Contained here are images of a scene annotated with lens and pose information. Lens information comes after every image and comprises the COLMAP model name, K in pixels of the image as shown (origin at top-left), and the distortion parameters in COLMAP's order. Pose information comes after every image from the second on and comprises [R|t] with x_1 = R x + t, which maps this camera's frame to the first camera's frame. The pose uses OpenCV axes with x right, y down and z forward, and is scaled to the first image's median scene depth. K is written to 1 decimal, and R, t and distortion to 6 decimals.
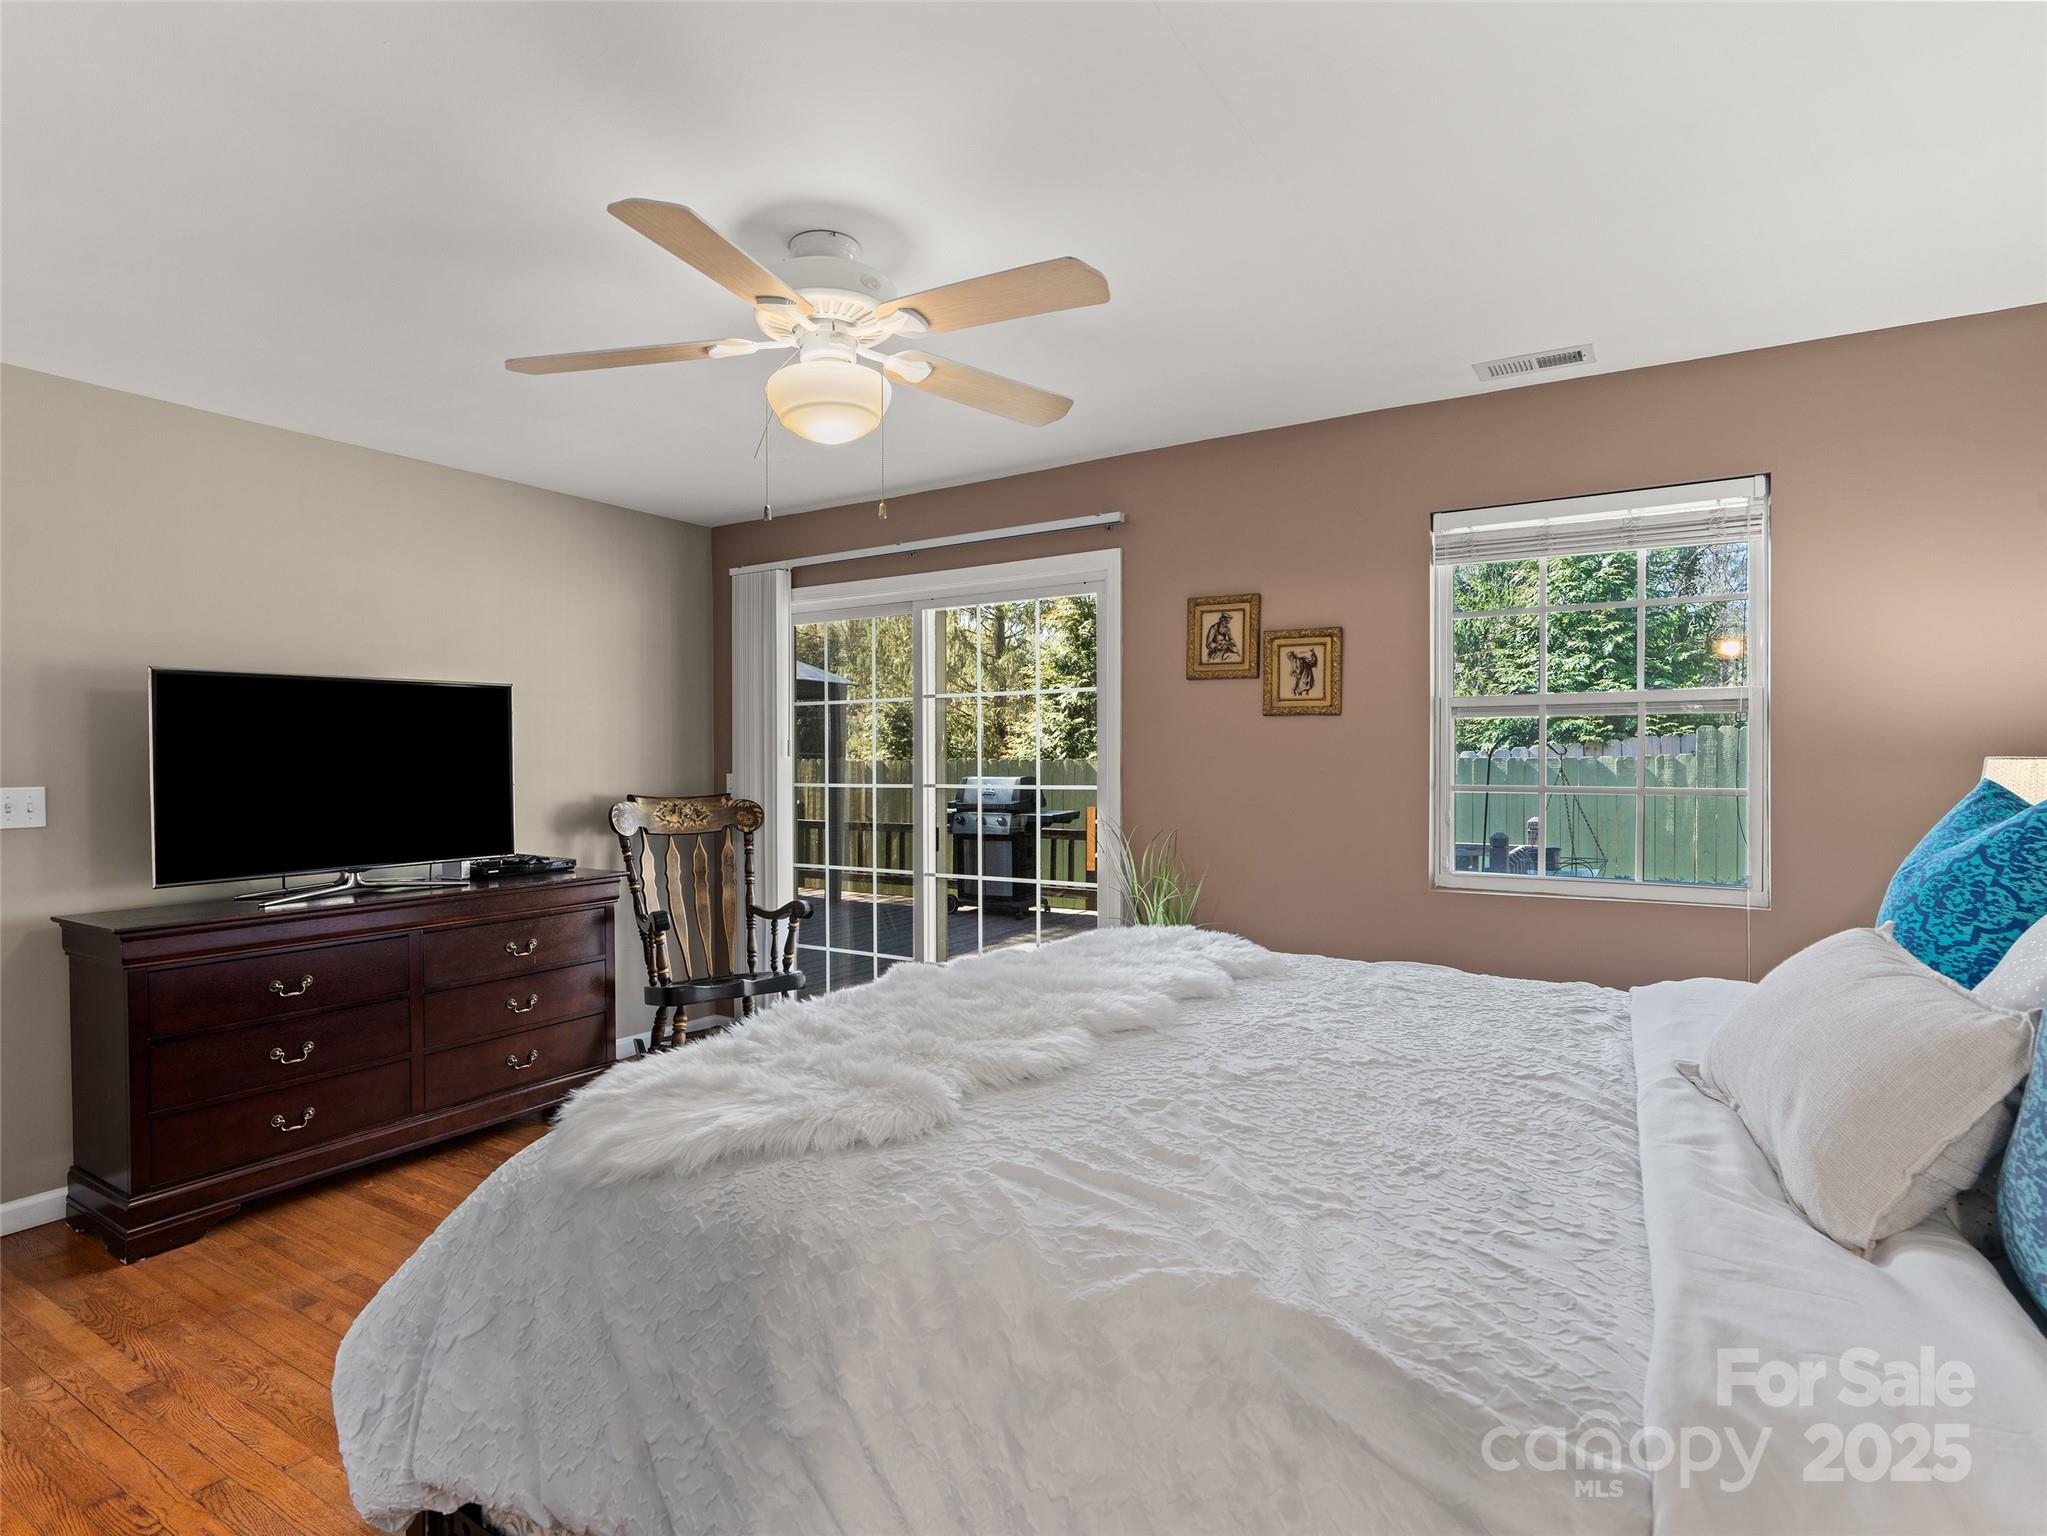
lens RADIAL K [[1037.6, 0, 1024.4], [0, 1037.6, 773.0], [0, 0, 1]] dist [-0.006187, 0.000565]
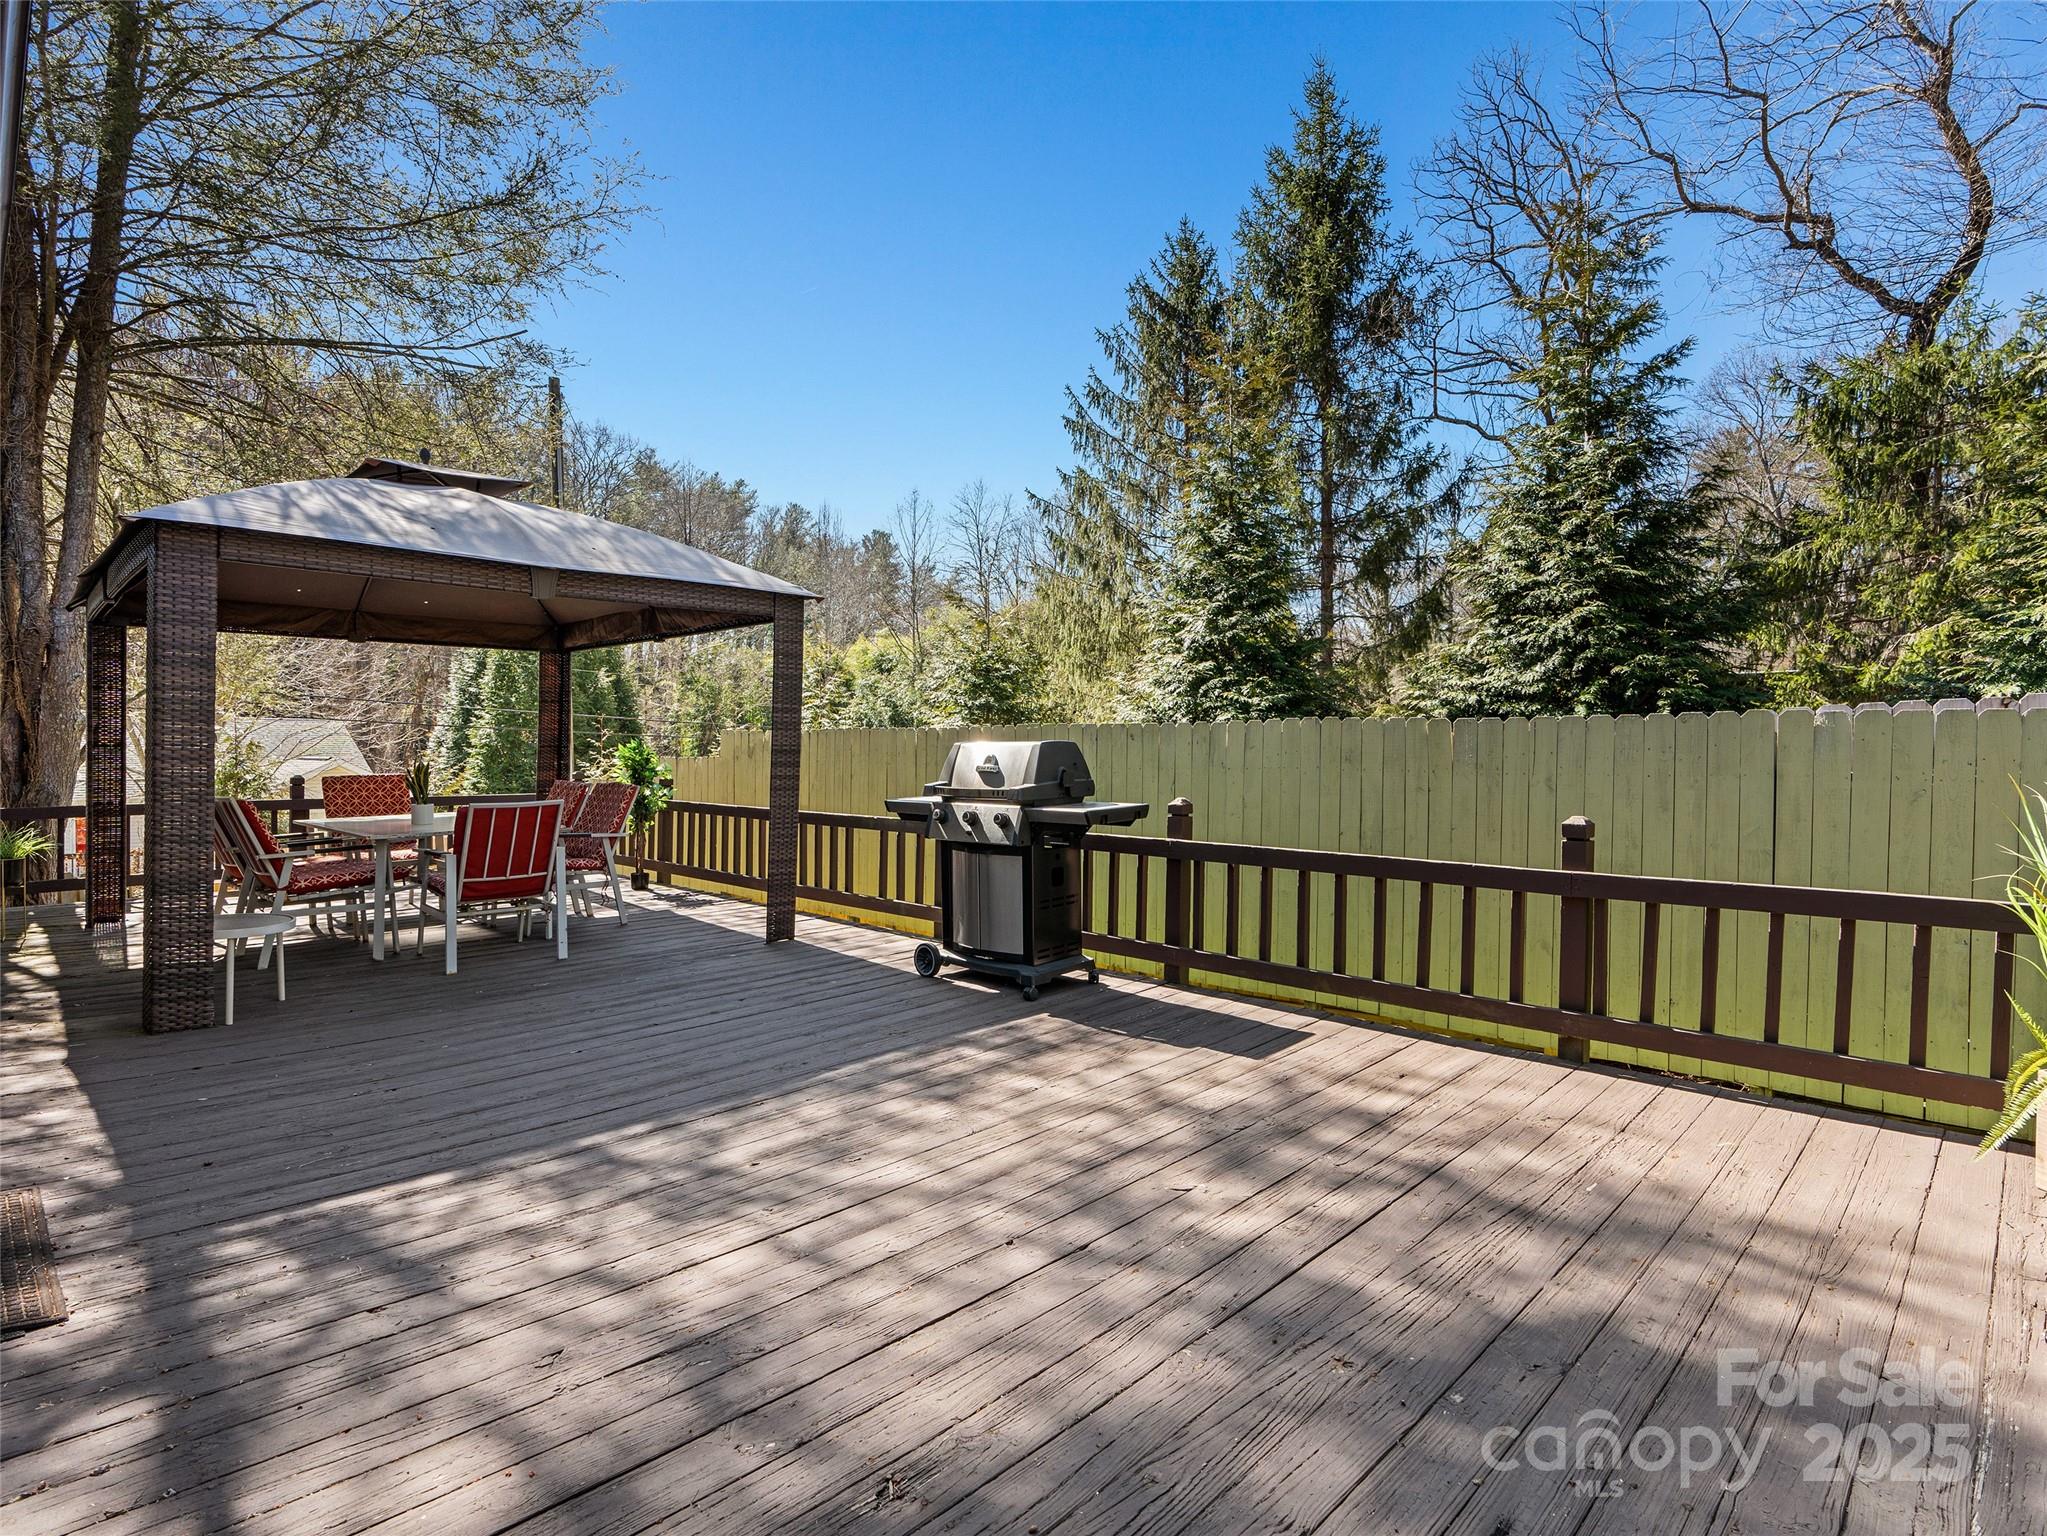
lens RADIAL K [[1037.6, 0, 1027.7], [0, 1037.6, 767.3], [0, 0, 1]] dist [-0.006187, 0.000565]
pose [[0.976901, 0.009392, -0.213486, 0.081830], [-0.009745, 0.999952, -0.000603, 0.014043], [0.213470, 0.002670, 0.976946, 0.344104]]
